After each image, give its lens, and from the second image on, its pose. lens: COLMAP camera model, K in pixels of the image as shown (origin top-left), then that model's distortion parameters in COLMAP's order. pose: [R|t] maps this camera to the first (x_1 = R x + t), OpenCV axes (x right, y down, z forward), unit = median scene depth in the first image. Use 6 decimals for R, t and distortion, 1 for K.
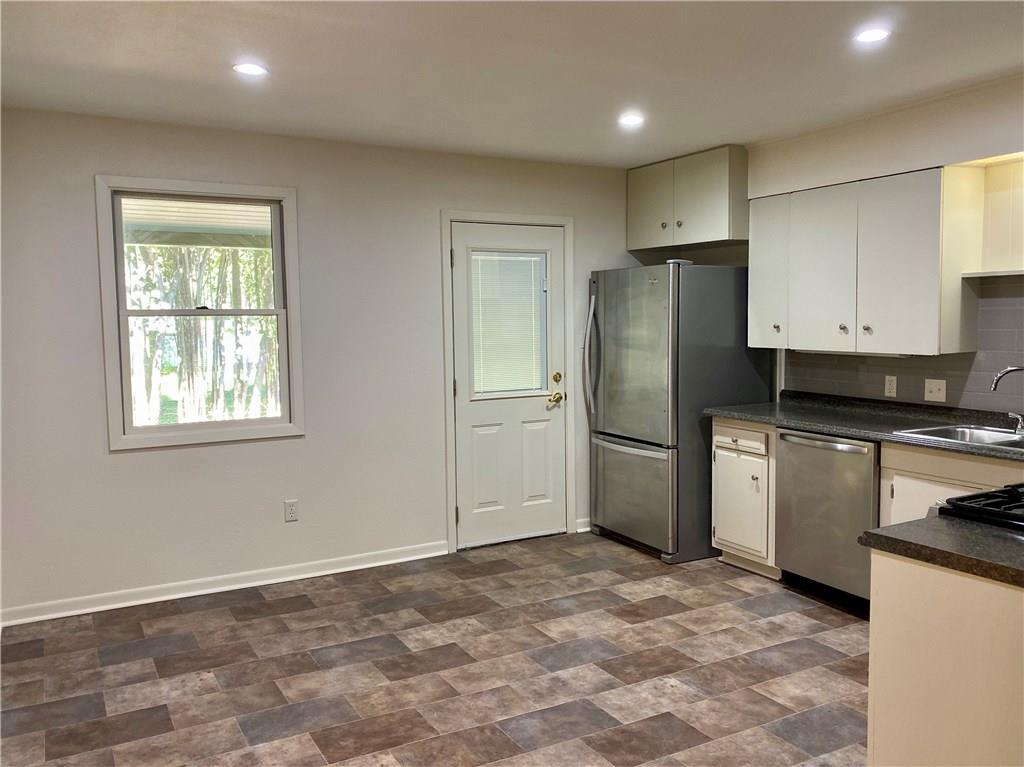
lens RADIAL K [[837.9, 0, 512.0], [0, 837.9, 383.5], [0, 0, 1]] dist [-0.002655, -0.003503]
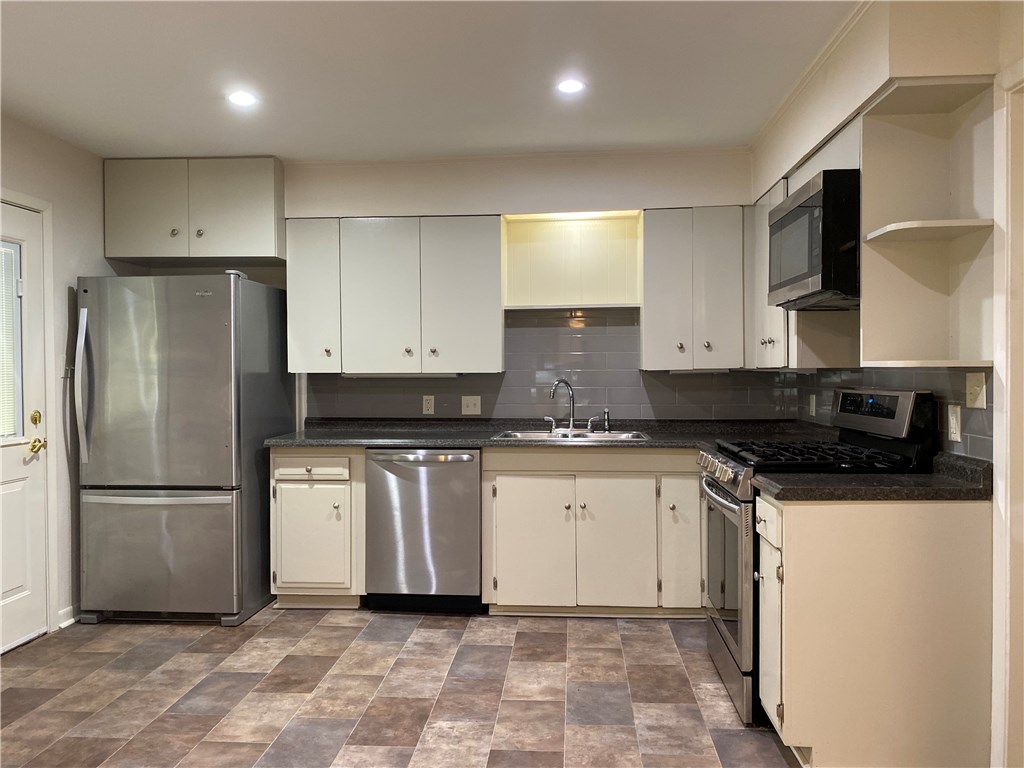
lens RADIAL K [[791.9, 0, 514.8], [0, 791.9, 378.6], [0, 0, 1]] dist [0.082263, -0.073207]
pose [[0.553305, -0.004231, 0.832968, -0.361679], [0.068254, 0.996855, -0.040274, 0.018524], [-0.830178, 0.079137, 0.551854, 0.320611]]
